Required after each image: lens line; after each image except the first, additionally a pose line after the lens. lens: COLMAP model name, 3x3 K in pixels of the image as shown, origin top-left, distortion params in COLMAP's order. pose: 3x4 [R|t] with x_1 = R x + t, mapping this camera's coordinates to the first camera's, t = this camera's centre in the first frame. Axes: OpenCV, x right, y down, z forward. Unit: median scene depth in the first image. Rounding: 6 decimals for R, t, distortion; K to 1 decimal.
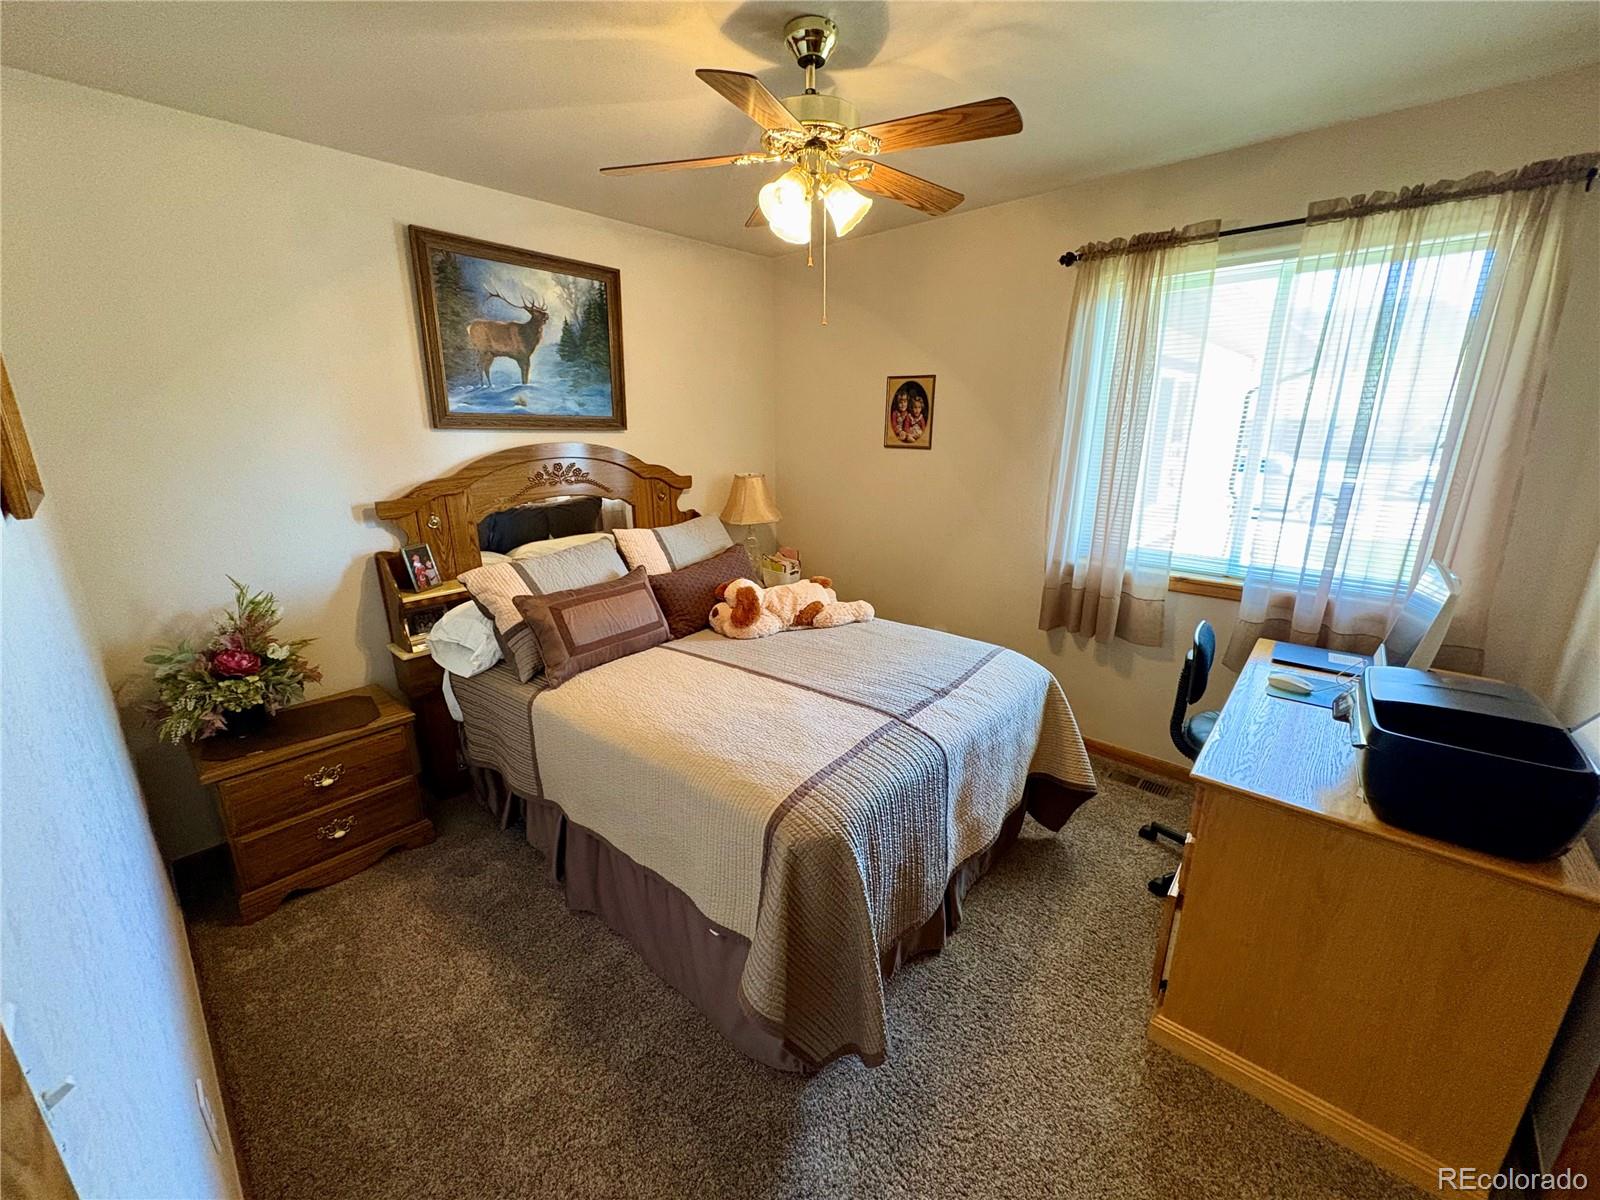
lens RADIAL K [[634.4, 0, 799.6], [0, 634.4, 598.5], [0, 0, 1]] dist [-0.000958, 0.000088]
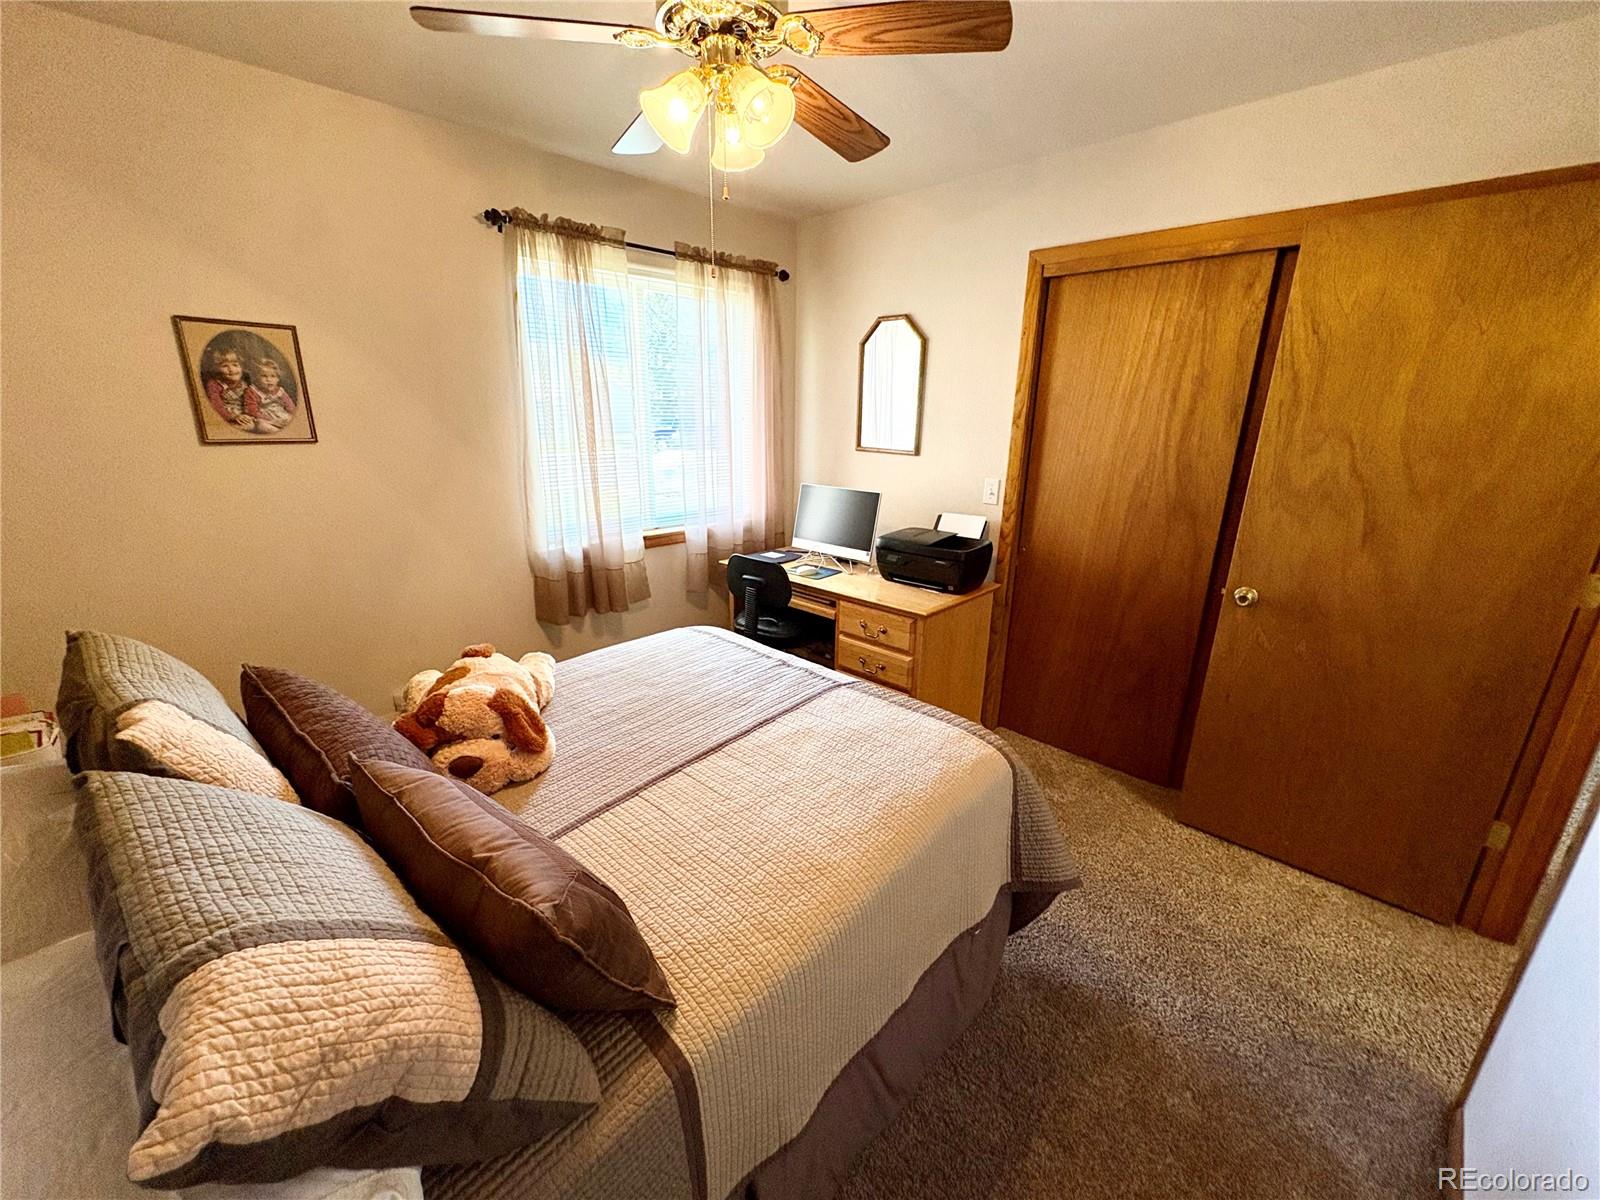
lens RADIAL K [[634.4, 0, 798.4], [0, 634.4, 600.2], [0, 0, 1]] dist [-0.000958, 0.000088]
pose [[0.053003, -0.289968, 0.955568, -0.581153], [0.257807, 0.928446, 0.267438, -0.174354], [-0.964742, 0.232177, 0.123966, 0.634869]]
